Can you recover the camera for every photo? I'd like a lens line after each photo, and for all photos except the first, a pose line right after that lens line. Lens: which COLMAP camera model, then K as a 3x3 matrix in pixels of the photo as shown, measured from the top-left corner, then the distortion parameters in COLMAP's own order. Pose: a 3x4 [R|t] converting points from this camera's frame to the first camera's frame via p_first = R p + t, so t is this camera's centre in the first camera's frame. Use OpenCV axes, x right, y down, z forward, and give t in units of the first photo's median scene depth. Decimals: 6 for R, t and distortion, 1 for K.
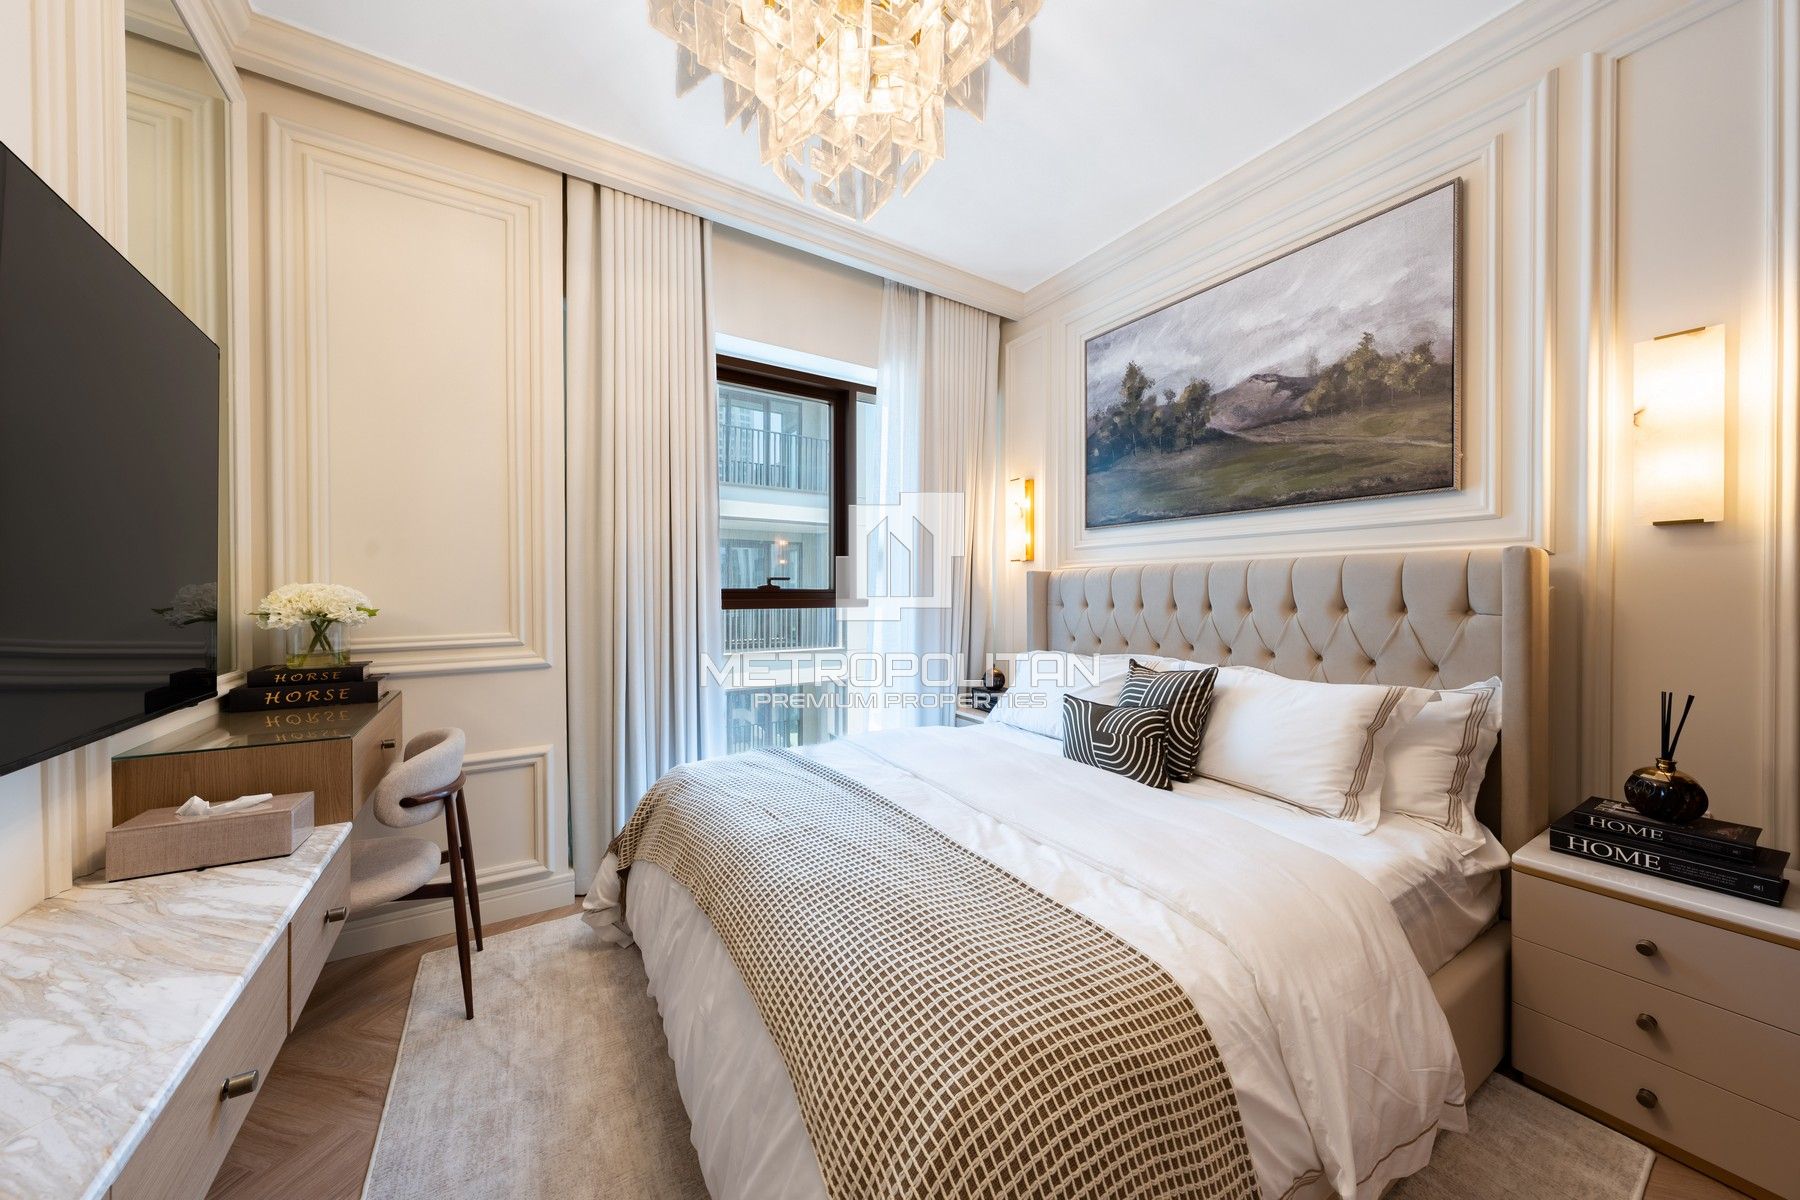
lens RADIAL K [[611.1, 0, 892.1], [0, 611.1, 604.0], [0, 0, 1]] dist [-0.000032, 0.000381]
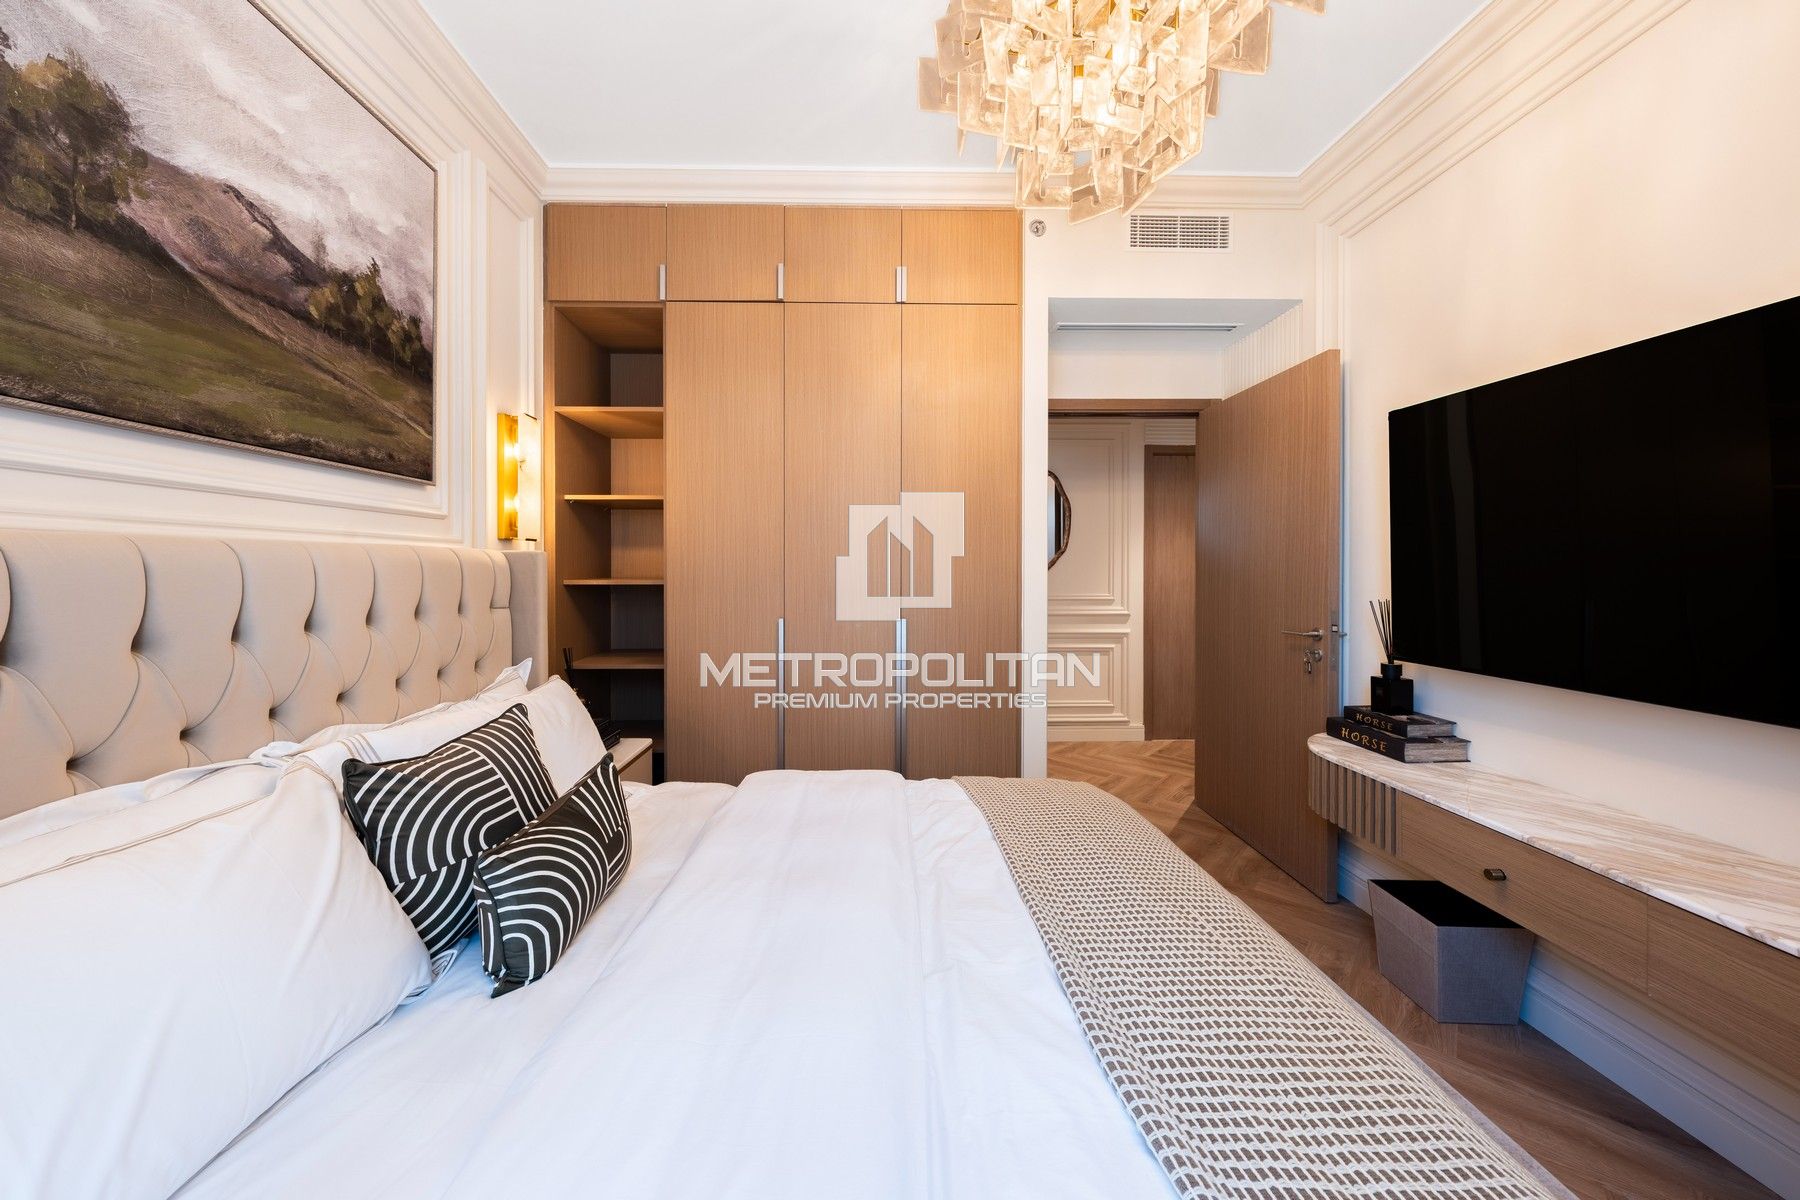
lens RADIAL K [[611.1, 0, 885.1], [0, 611.1, 568.7], [0, 0, 1]] dist [-0.000032, 0.000381]
pose [[-0.864523, 0.001973, 0.502590, -0.178851], [0.012486, 0.999768, 0.017553, -0.054422], [-0.502439, 0.021450, -0.864347, 1.340516]]
